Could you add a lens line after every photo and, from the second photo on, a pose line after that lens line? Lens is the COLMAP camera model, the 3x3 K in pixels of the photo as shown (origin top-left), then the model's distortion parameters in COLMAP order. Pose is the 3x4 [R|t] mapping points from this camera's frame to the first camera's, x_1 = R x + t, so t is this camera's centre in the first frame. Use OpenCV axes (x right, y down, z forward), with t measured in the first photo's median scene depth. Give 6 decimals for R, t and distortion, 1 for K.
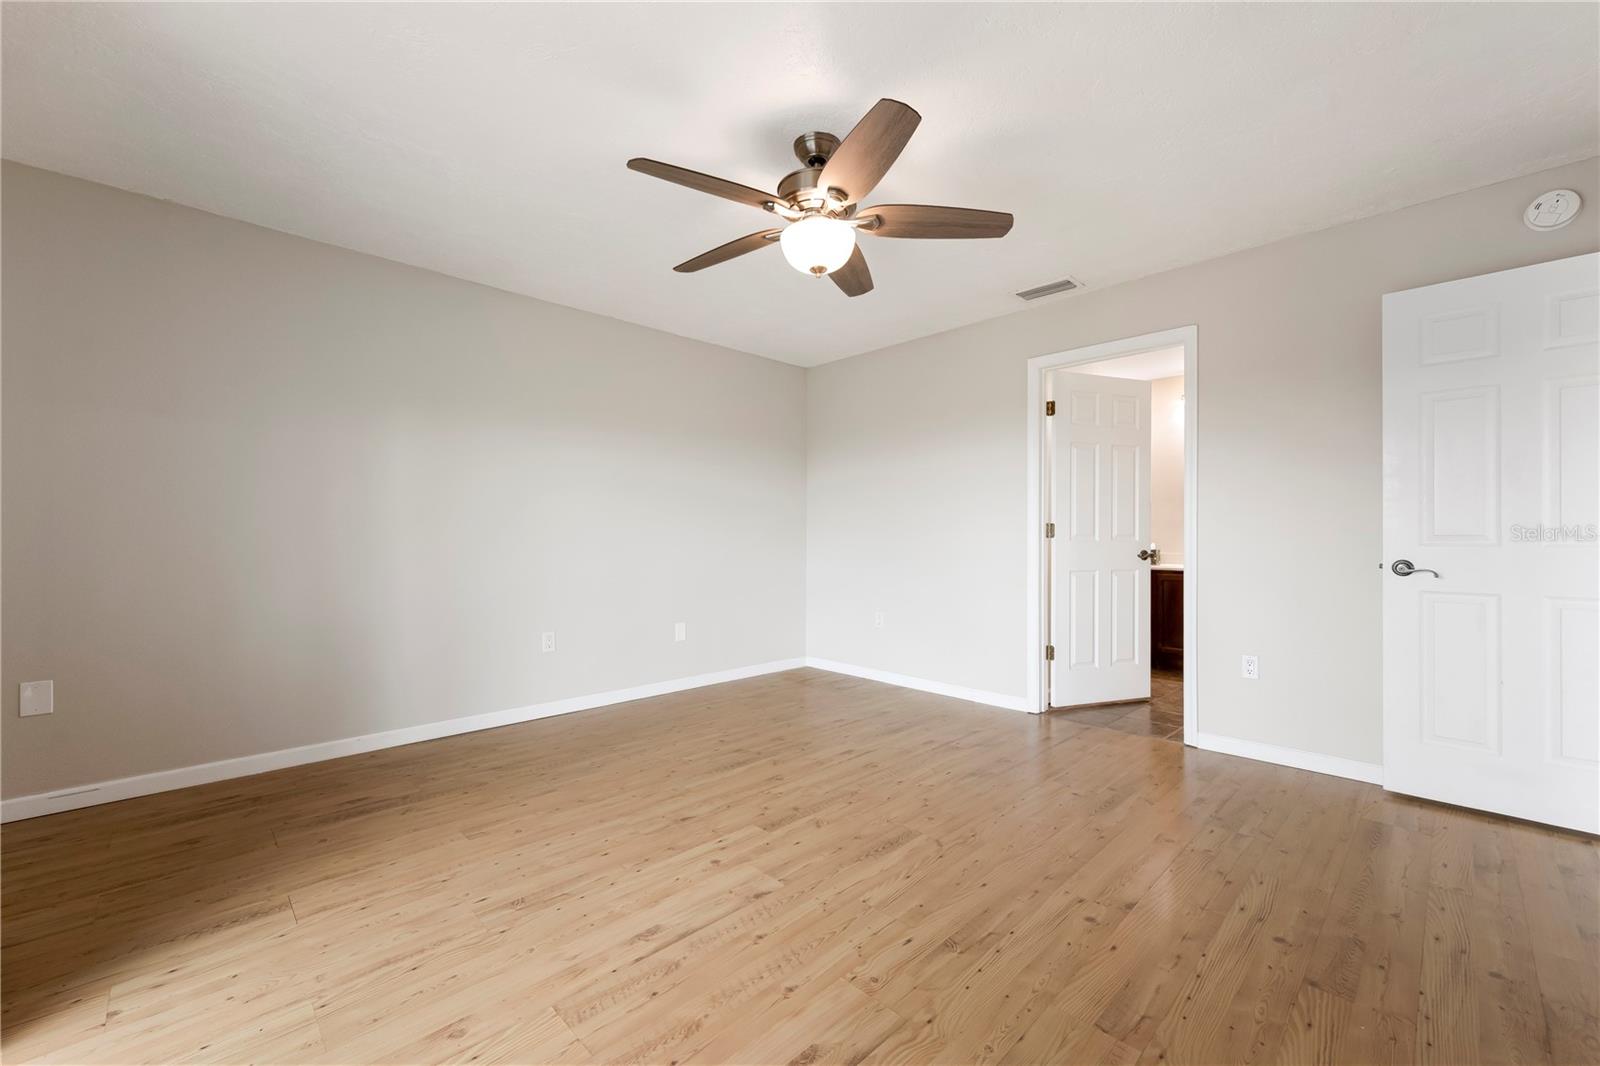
lens RADIAL K [[646.8, 0, 800.0], [0, 646.8, 533.0], [0, 0, 1]] dist [-0.000068, -0.000129]
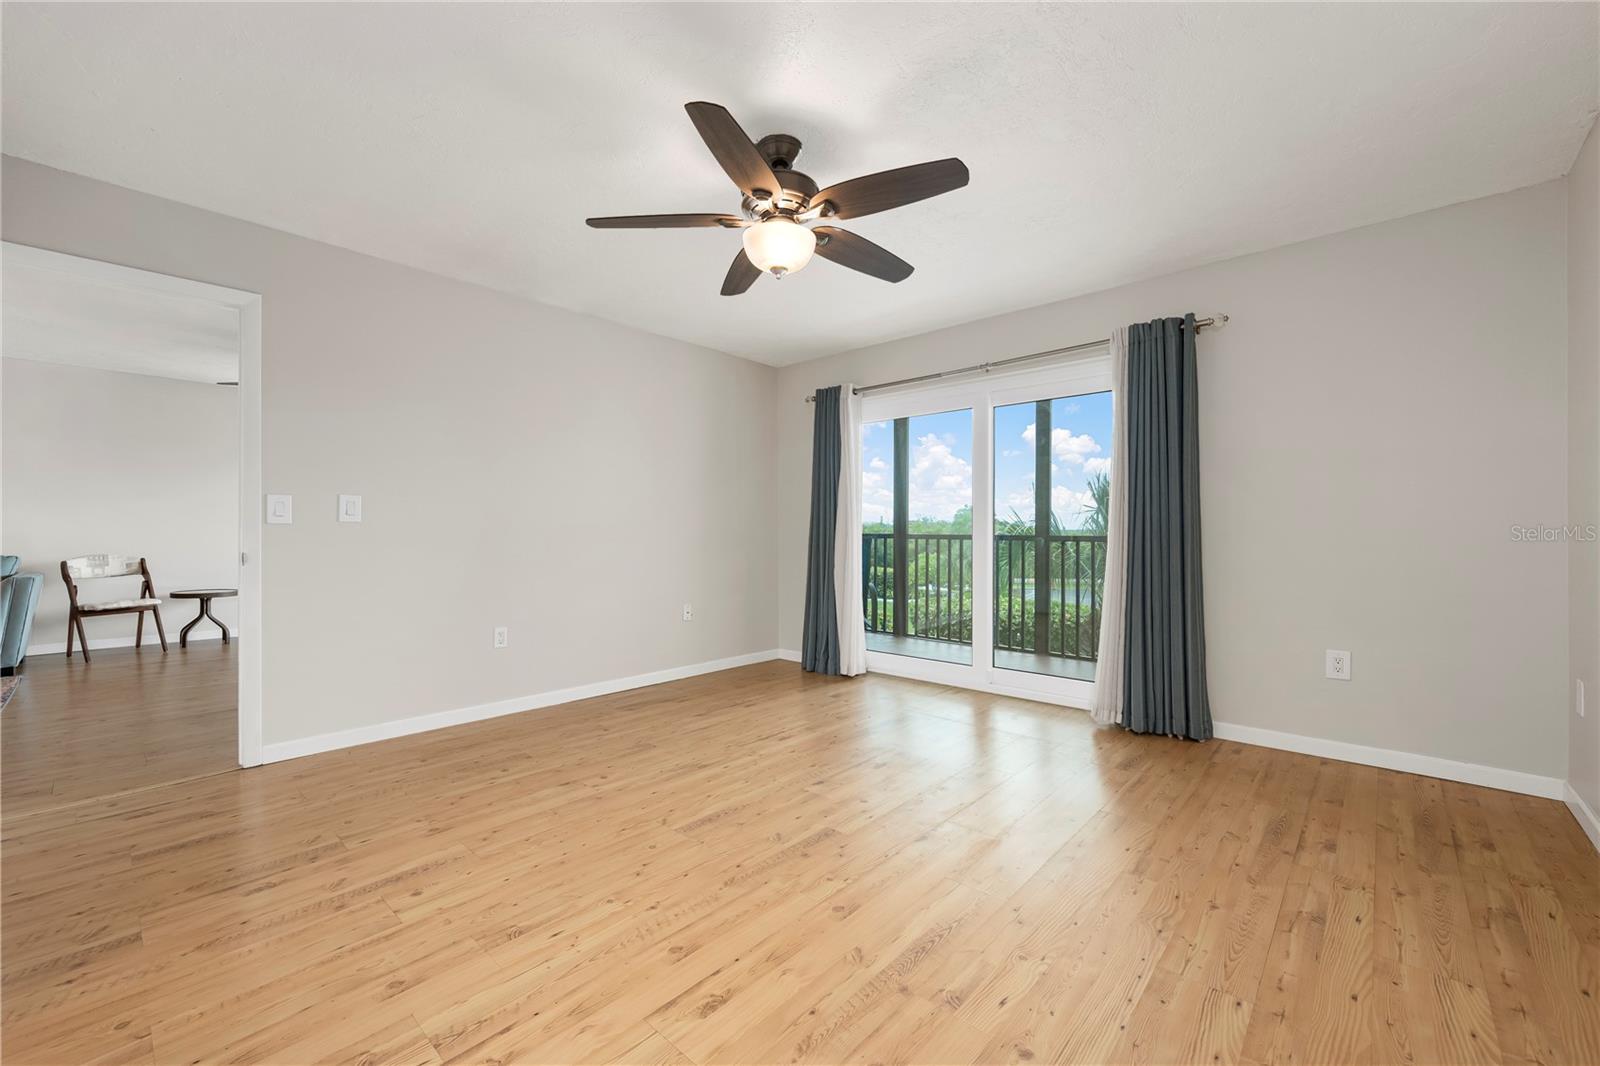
lens RADIAL K [[645.9, 0, 814.6], [0, 645.9, 522.3], [0, 0, 1]] dist [-0.001587, -0.000143]
pose [[-0.996556, -0.001985, -0.082900, 0.056605], [-0.000374, 0.999811, -0.019448, 0.011038], [0.082923, -0.019350, -0.996368, 2.018293]]
